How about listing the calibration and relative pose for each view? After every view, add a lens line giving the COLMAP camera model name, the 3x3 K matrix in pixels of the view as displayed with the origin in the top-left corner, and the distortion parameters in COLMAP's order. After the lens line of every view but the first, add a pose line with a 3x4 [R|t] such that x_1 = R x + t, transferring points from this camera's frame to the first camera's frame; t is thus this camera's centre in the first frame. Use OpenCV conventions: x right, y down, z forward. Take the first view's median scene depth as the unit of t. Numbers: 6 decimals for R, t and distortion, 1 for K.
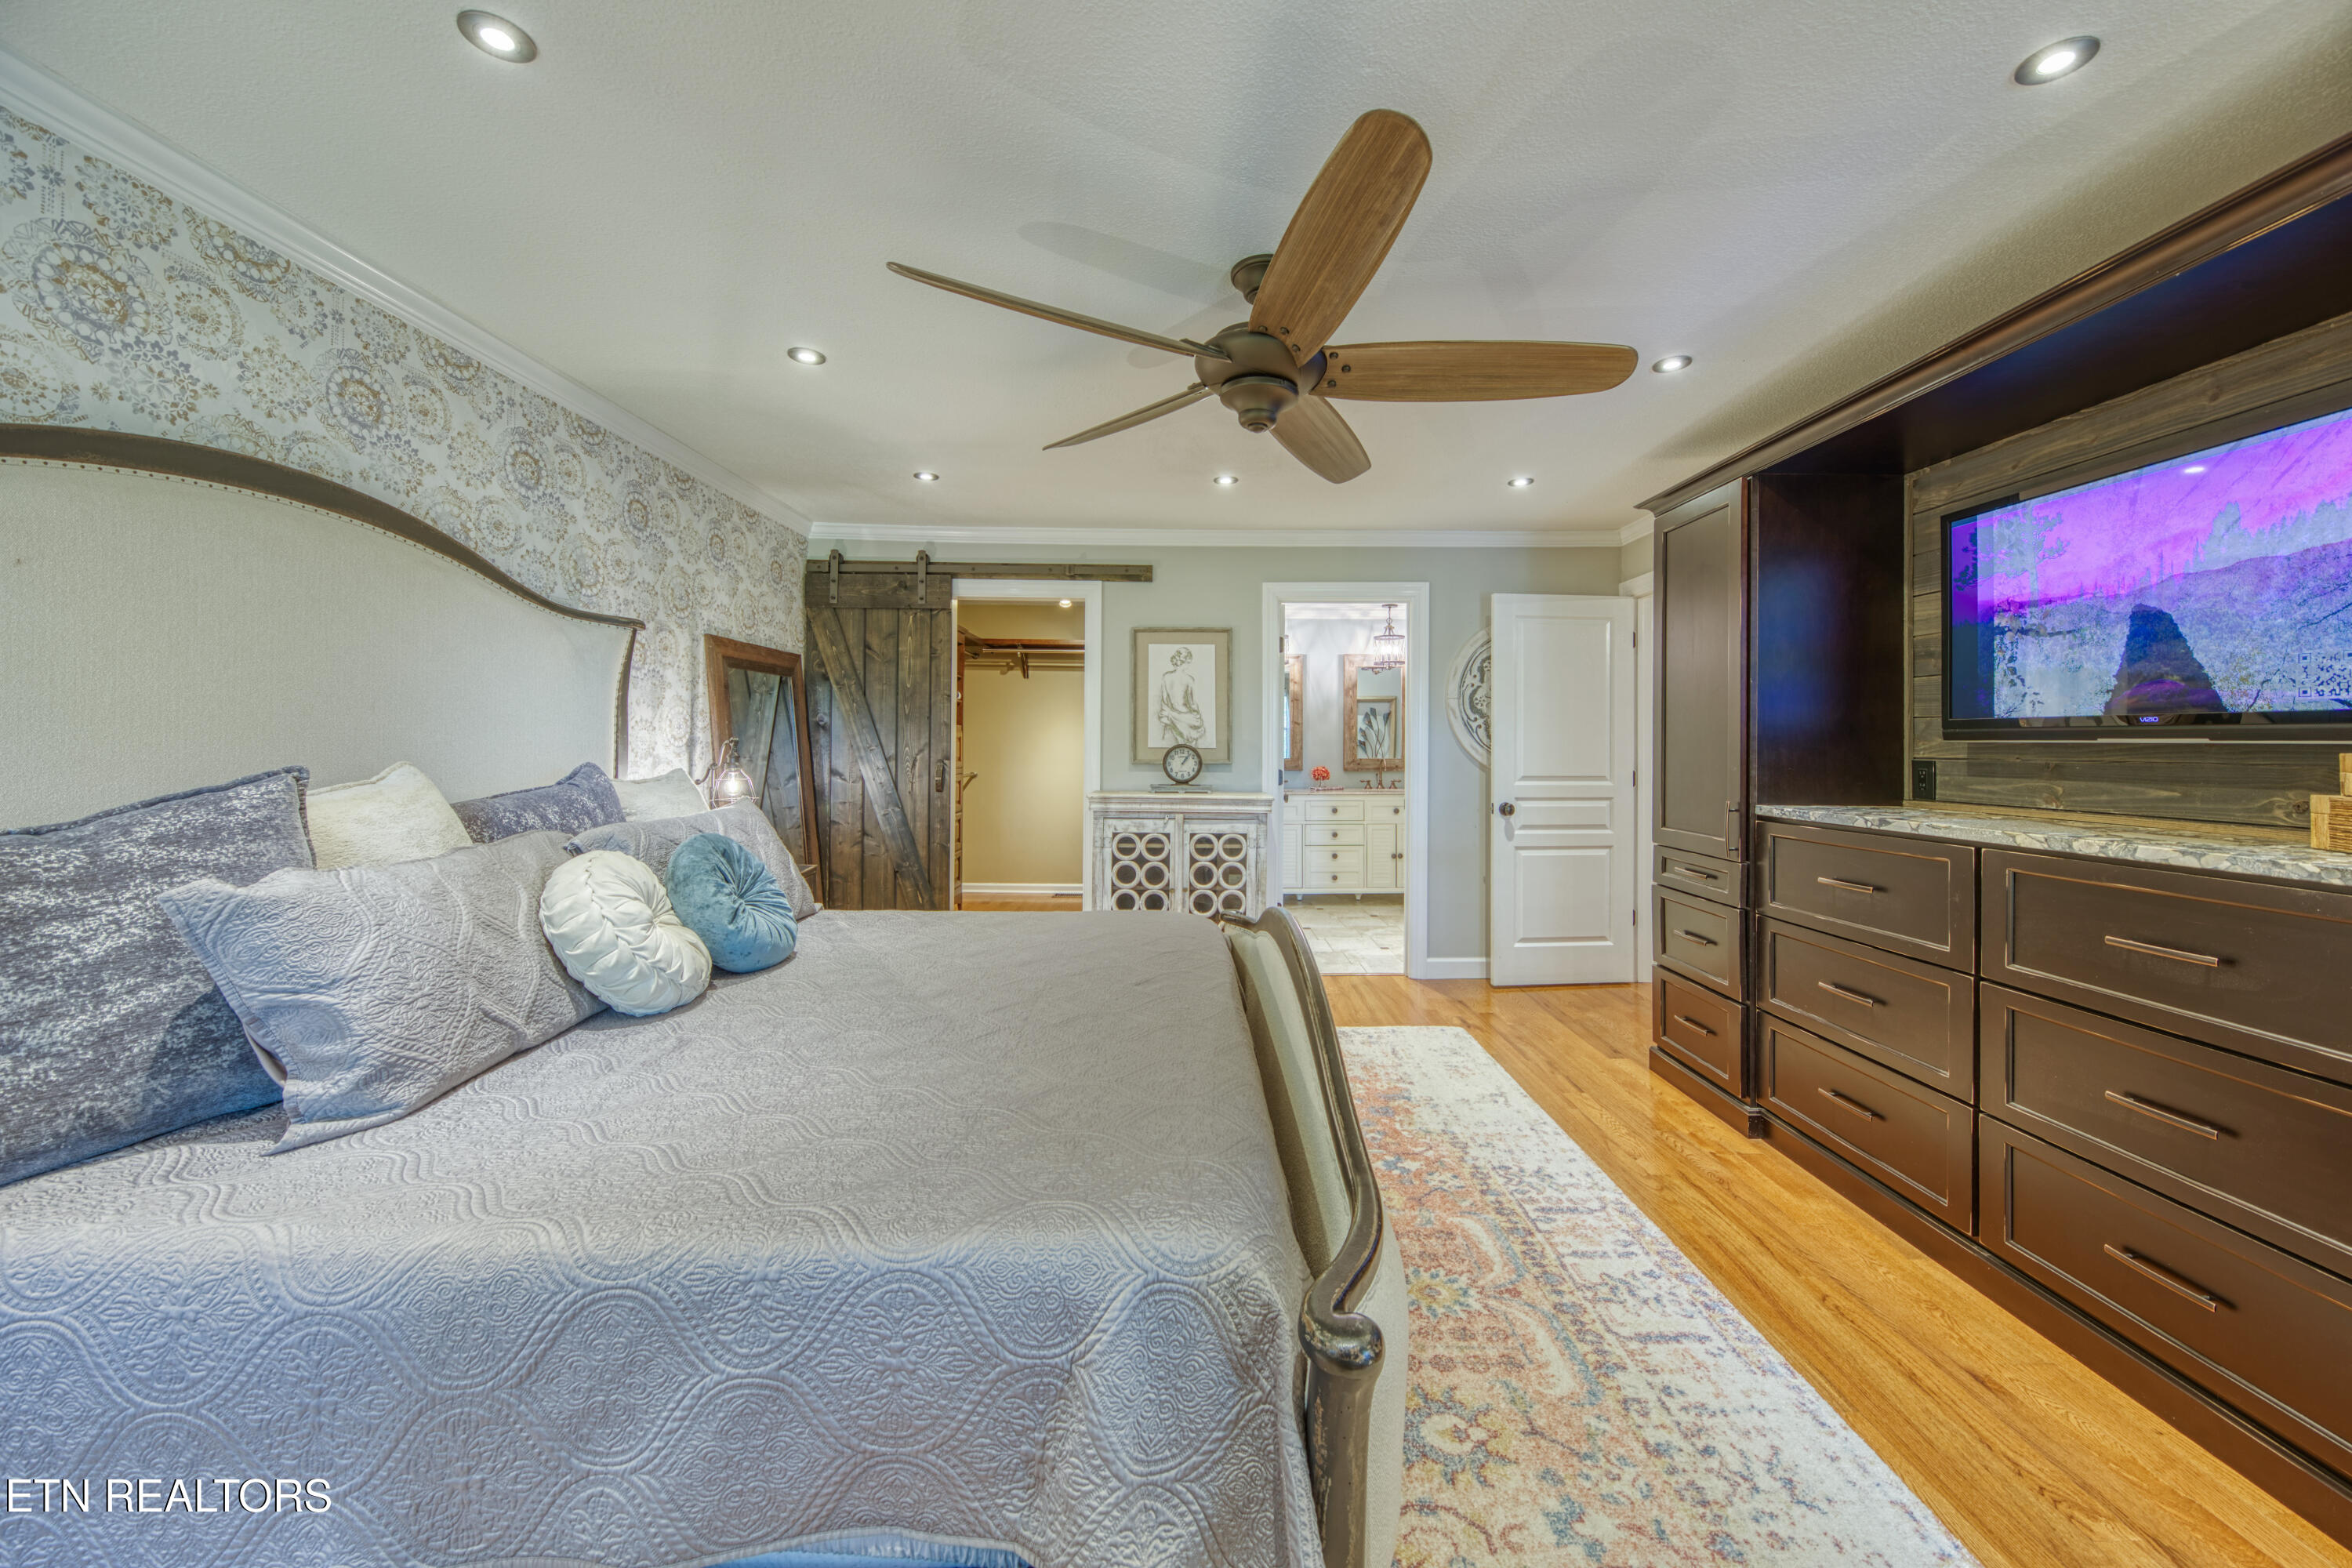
lens RADIAL K [[813.0, 0, 1181.1], [0, 813.0, 717.1], [0, 0, 1]] dist [0.000257, -0.005695]
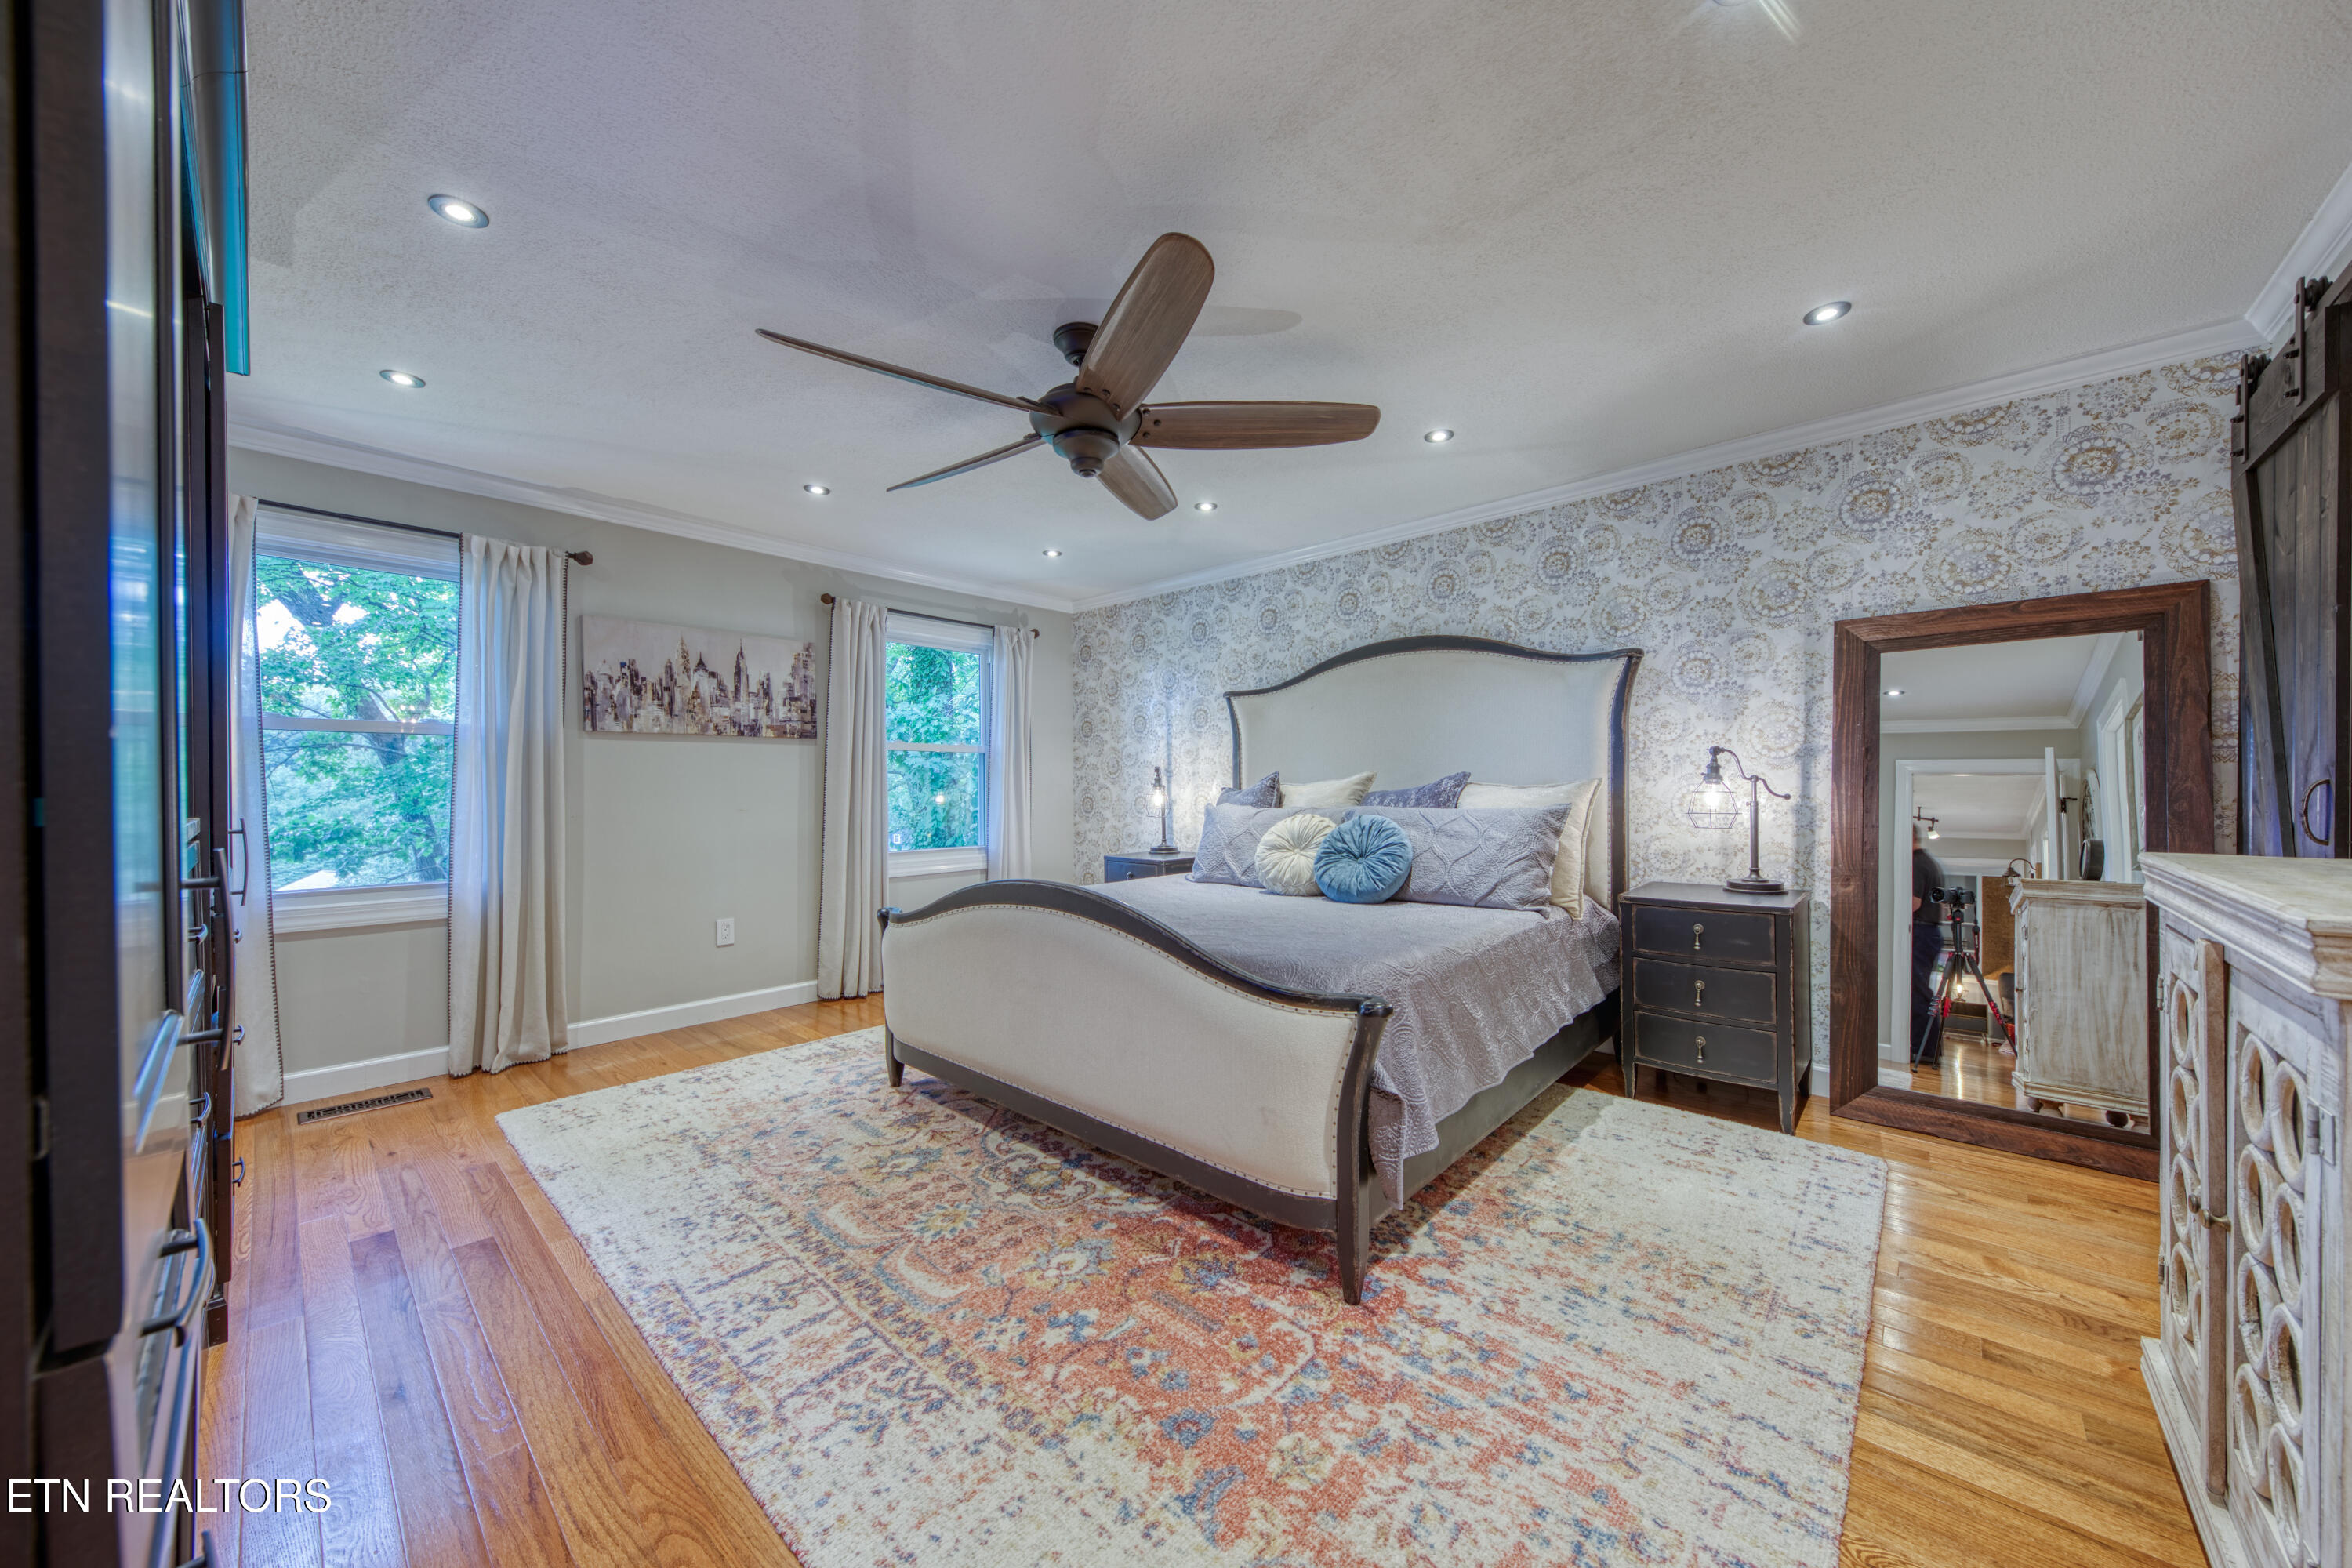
lens RADIAL K [[820.2, 0, 1167.1], [0, 820.2, 772.6], [0, 0, 1]] dist [0.013199, -0.005938]
pose [[-0.673520, -0.018271, -0.738944, 0.890949], [0.024681, 0.998581, -0.047187, 0.133831], [0.738757, -0.050019, -0.672113, 1.872795]]
